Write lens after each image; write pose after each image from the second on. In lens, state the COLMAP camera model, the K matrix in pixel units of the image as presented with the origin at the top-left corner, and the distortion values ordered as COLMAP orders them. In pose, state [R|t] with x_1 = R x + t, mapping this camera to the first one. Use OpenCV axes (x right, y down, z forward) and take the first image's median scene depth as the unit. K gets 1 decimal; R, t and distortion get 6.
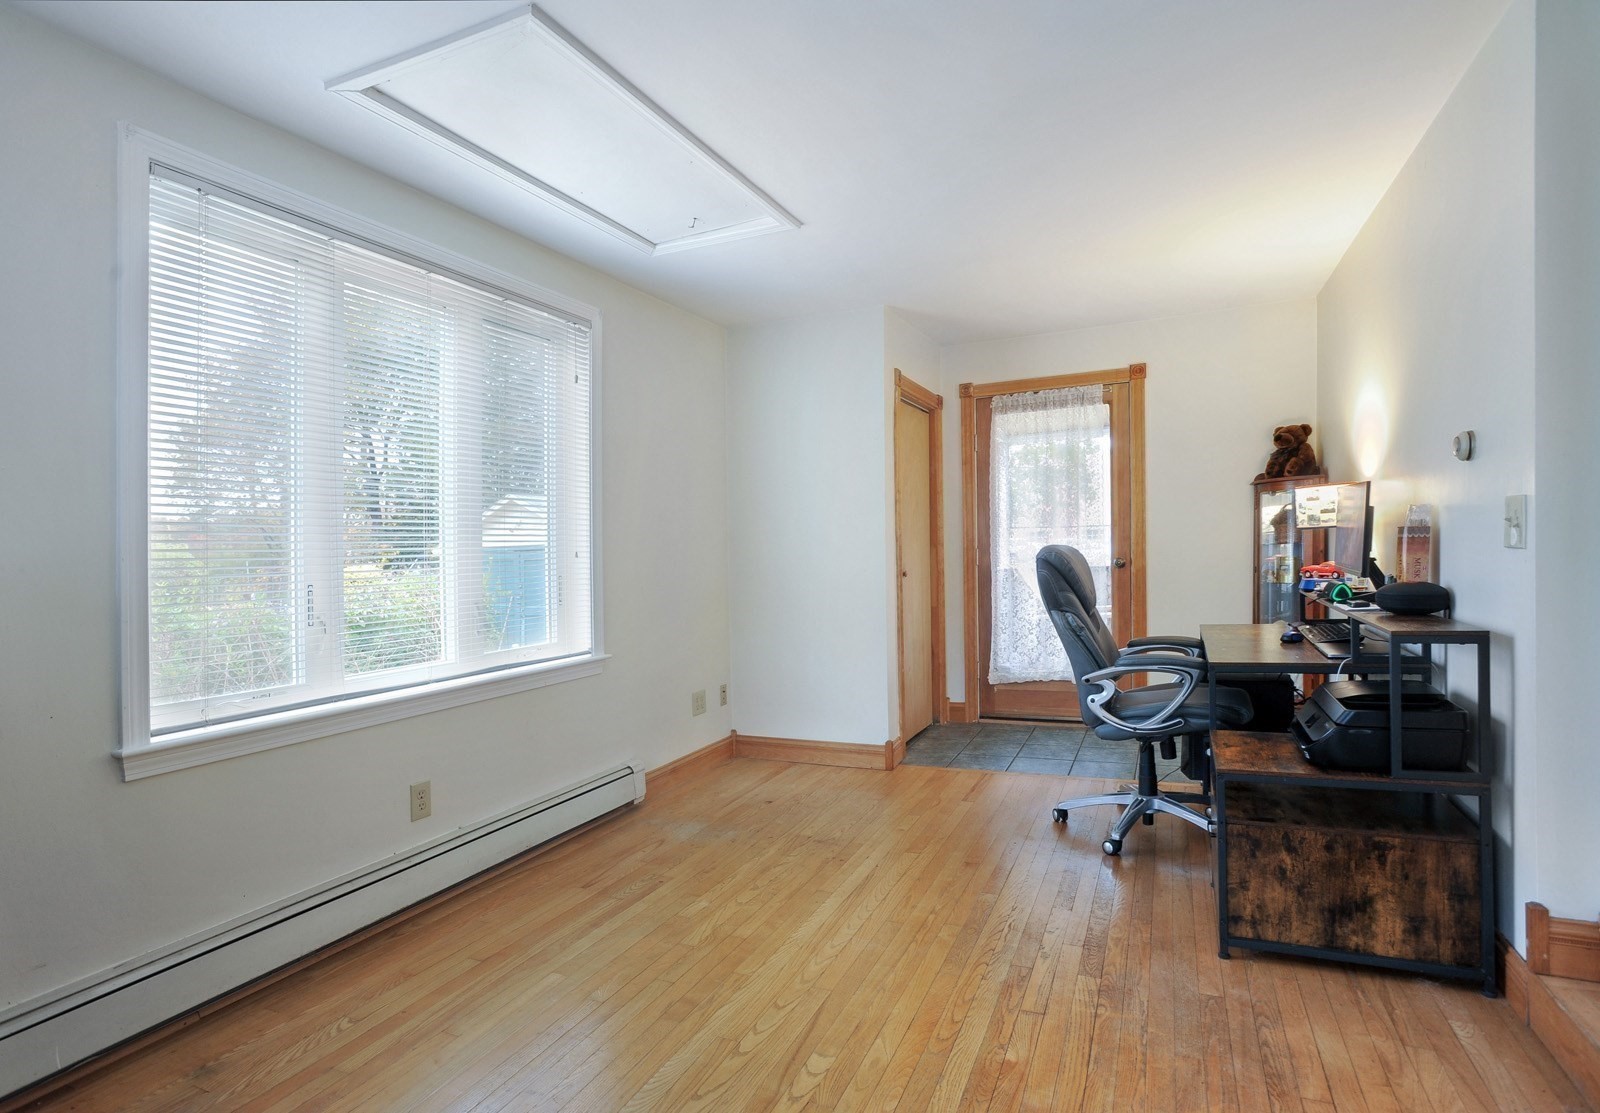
lens RADIAL K [[818.9, 0, 797.5], [0, 818.9, 549.7], [0, 0, 1]] dist [-0.051071, 0.023958]
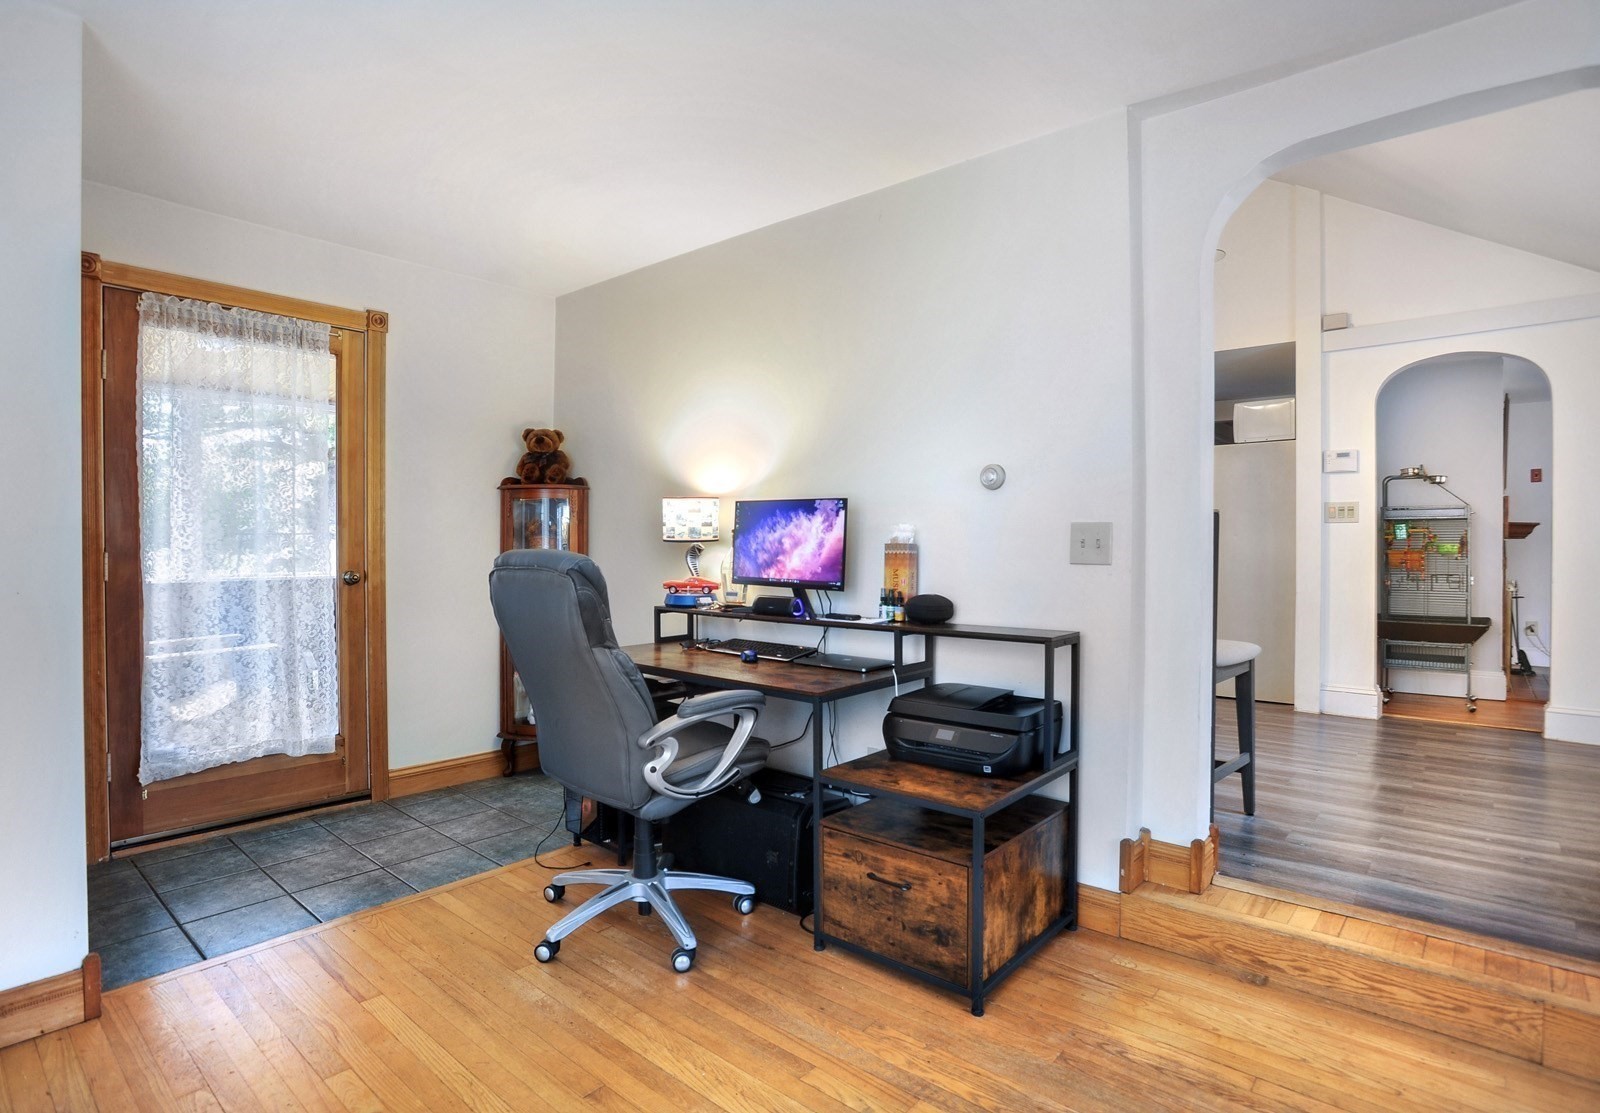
lens RADIAL K [[805.2, 0, 798.6], [0, 805.2, 576.7], [0, 0, 1]] dist [-0.032784, -0.000348]
pose [[0.292233, -0.000037, 0.956347, -0.175720], [-0.014172, 0.999890, 0.004369, 0.006998], [-0.956242, -0.014830, 0.292201, 0.428689]]
